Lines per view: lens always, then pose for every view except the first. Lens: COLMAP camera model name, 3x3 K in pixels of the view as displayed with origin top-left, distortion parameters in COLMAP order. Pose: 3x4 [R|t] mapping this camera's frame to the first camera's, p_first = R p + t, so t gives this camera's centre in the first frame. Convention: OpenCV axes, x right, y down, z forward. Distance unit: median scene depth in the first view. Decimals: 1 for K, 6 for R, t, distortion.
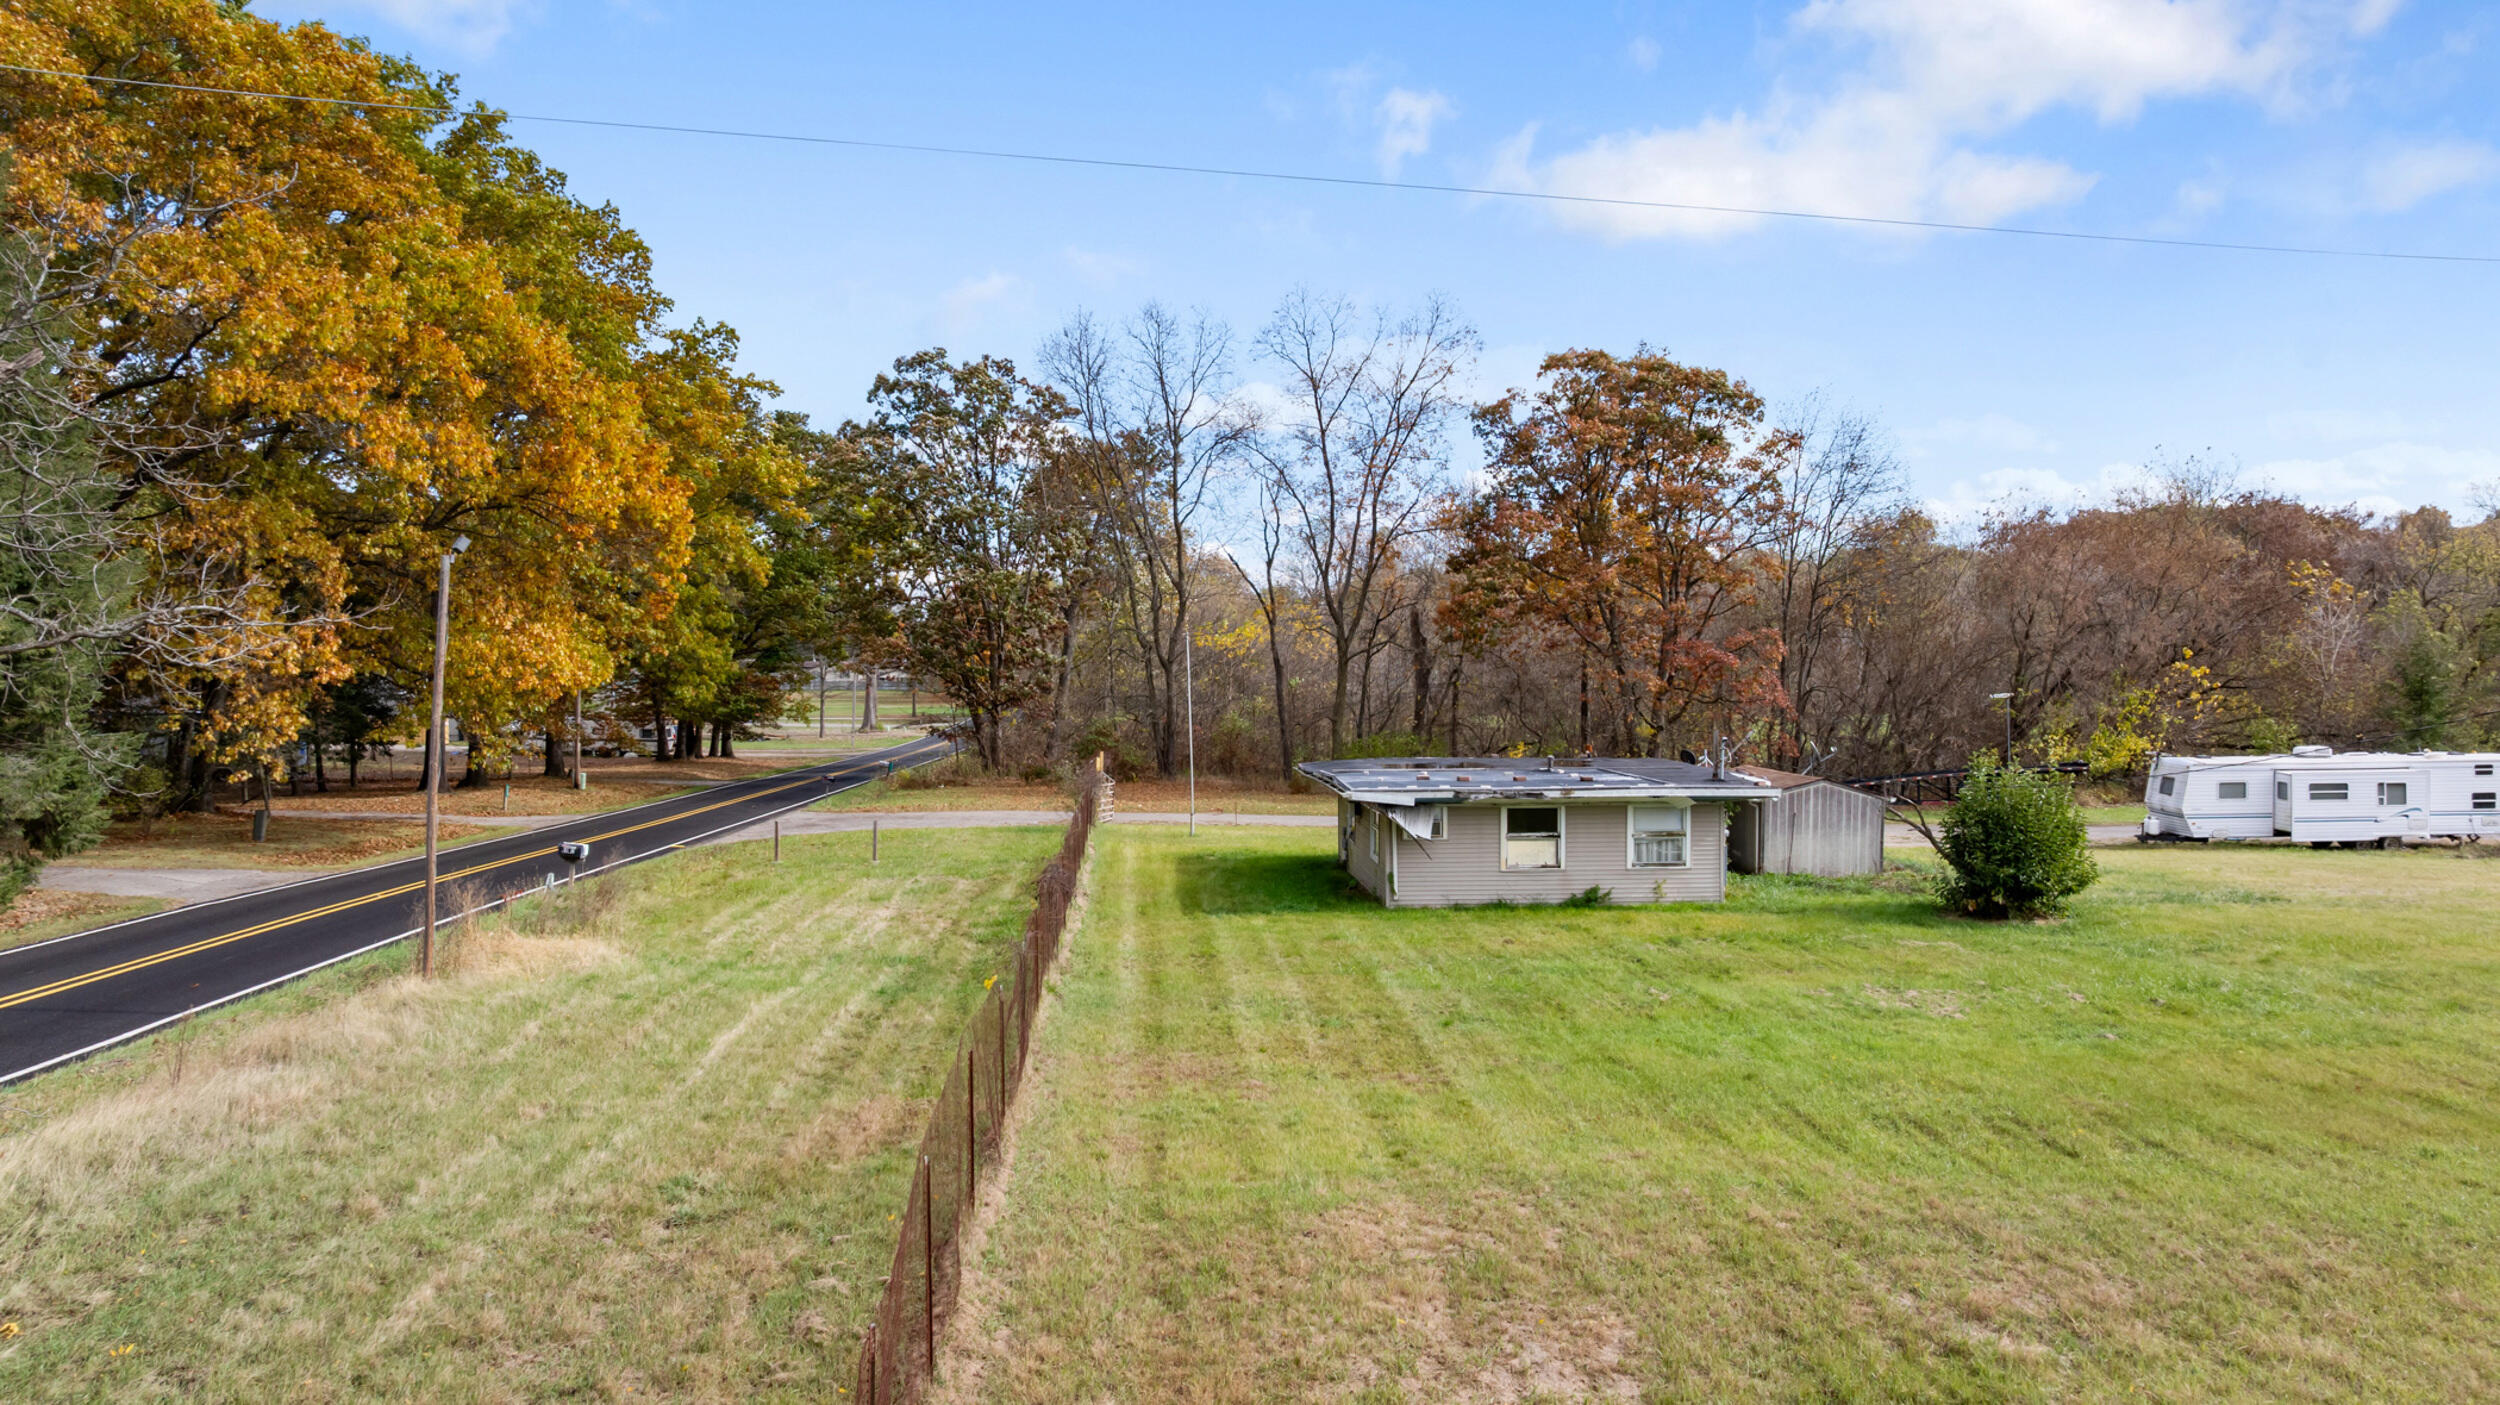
lens RADIAL K [[1751.7, 0, 1251.2], [0, 1751.7, 693.4], [0, 0, 1]] dist [-0.029658, 0.002324]
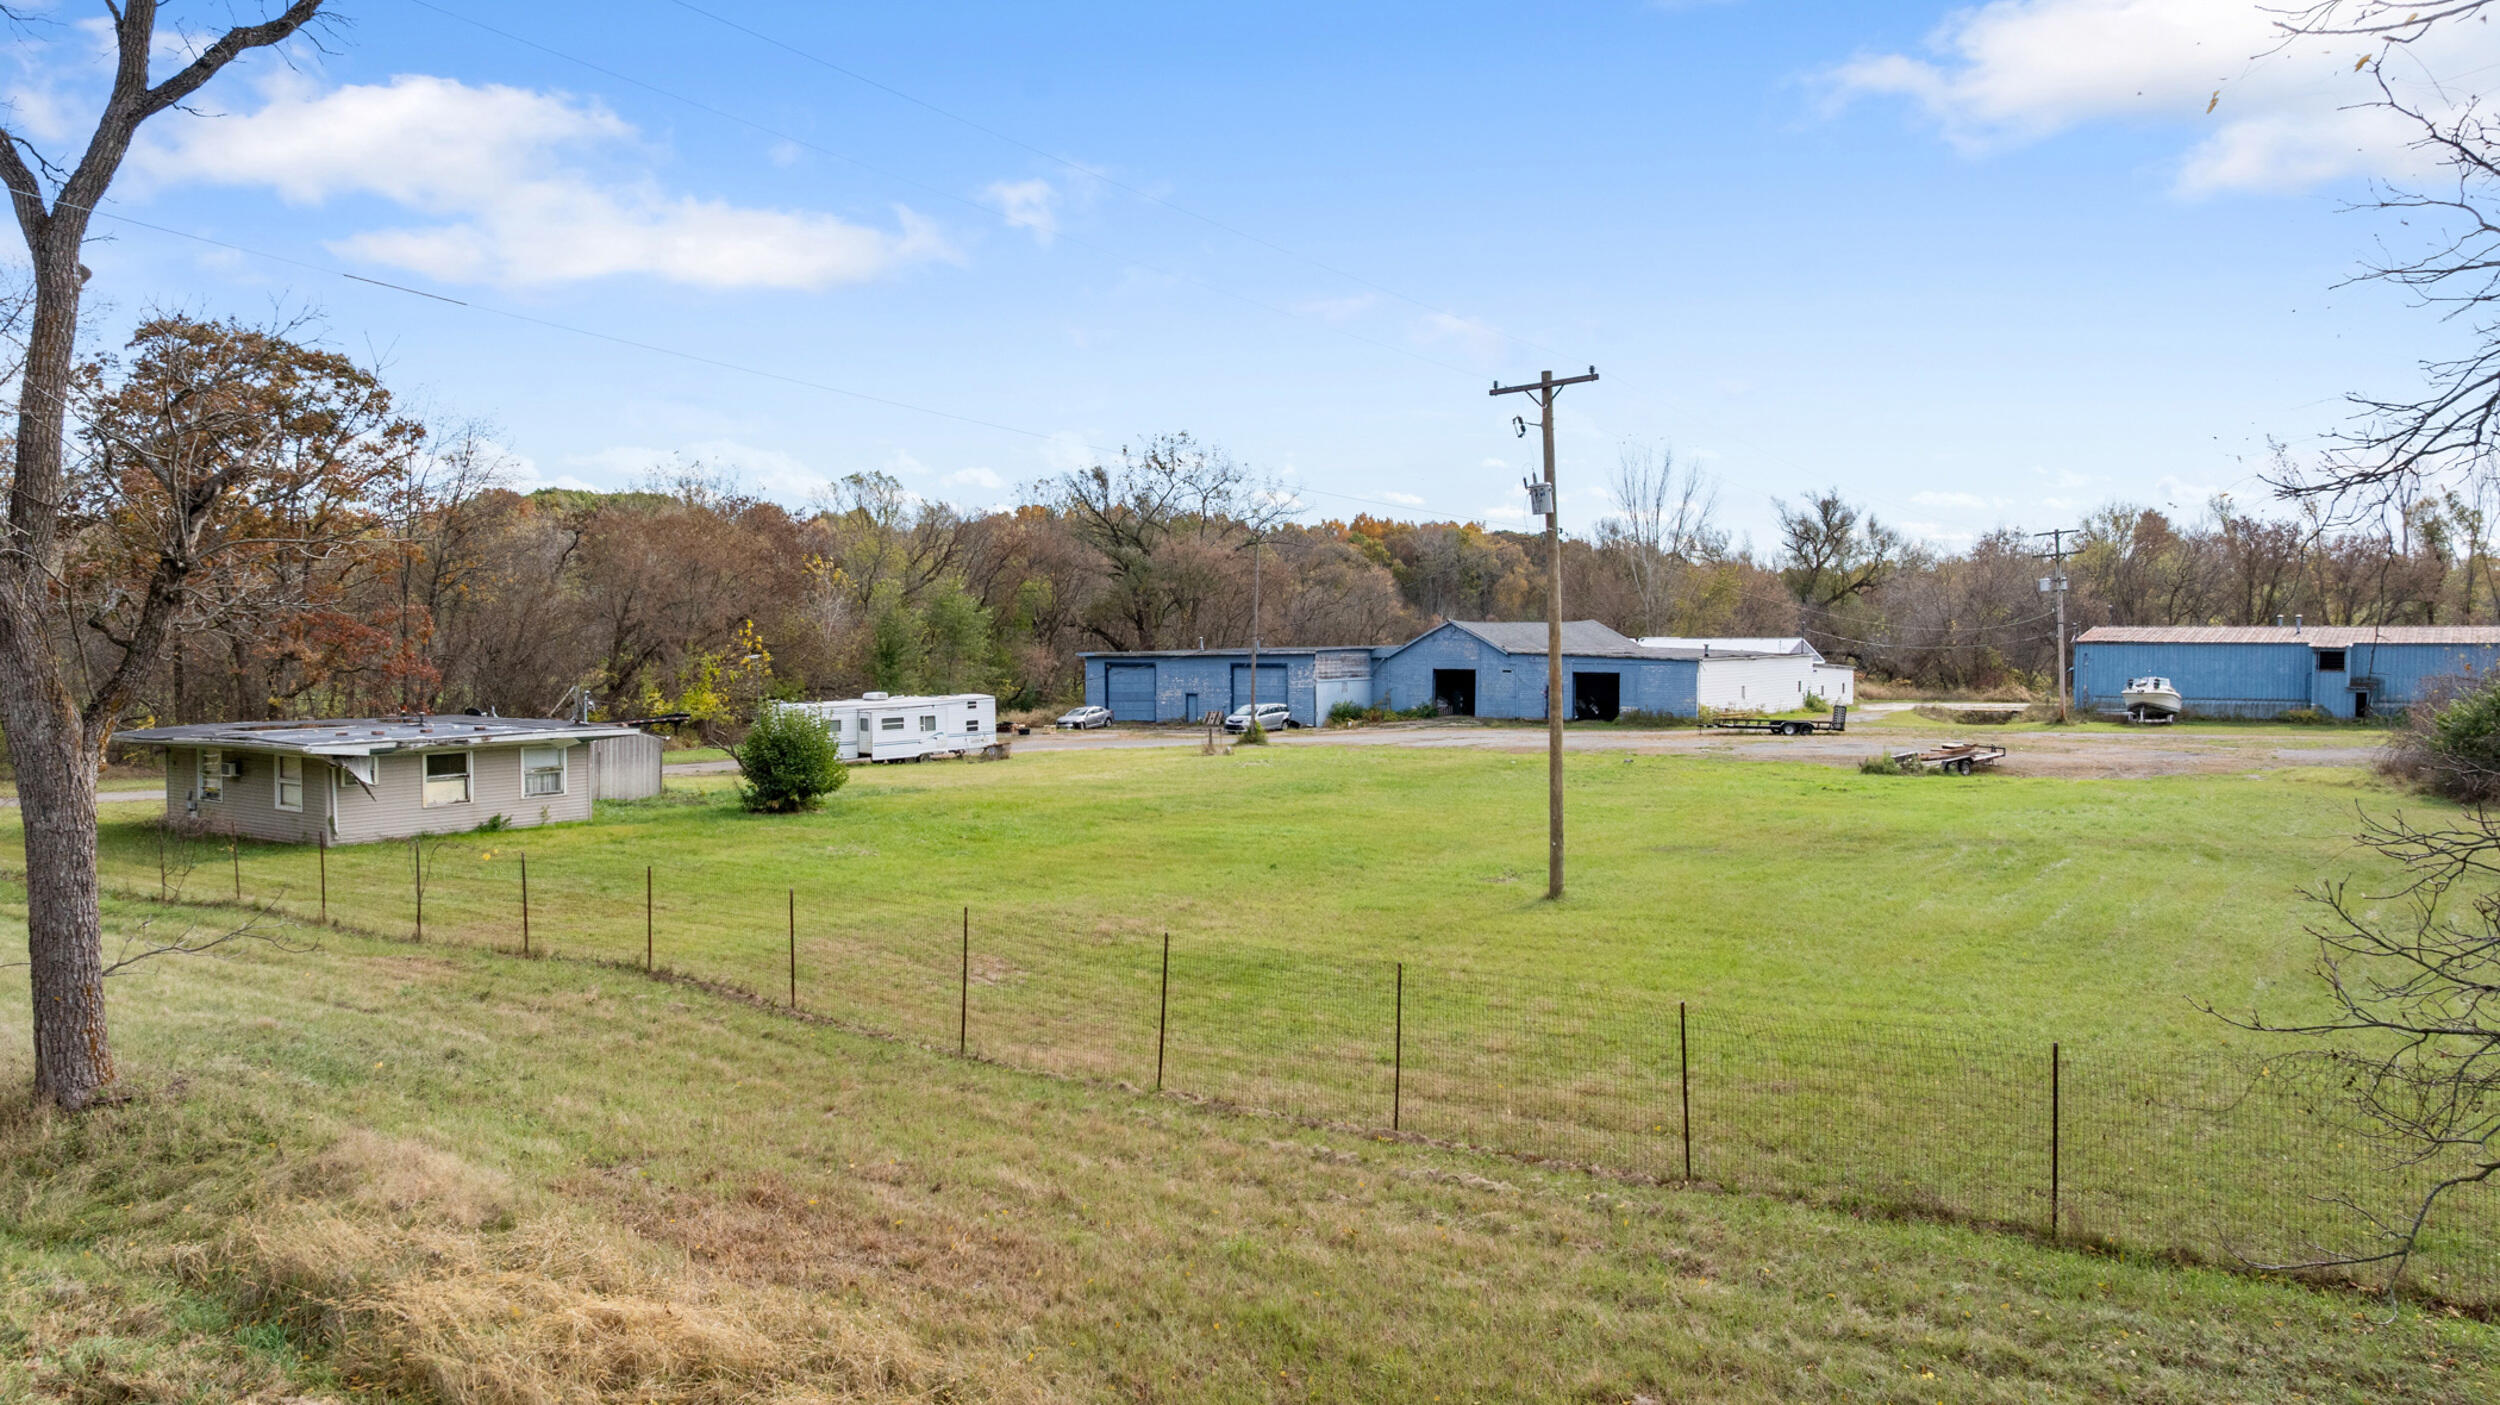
lens RADIAL K [[1751.7, 0, 1251.2], [0, 1751.7, 693.4], [0, 0, 1]] dist [-0.029658, 0.002324]
pose [[0.636733, -0.029072, 0.770536, -0.405599], [0.017535, 0.999577, 0.023223, 0.005506], [-0.770885, -0.001276, 0.636974, -0.190229]]
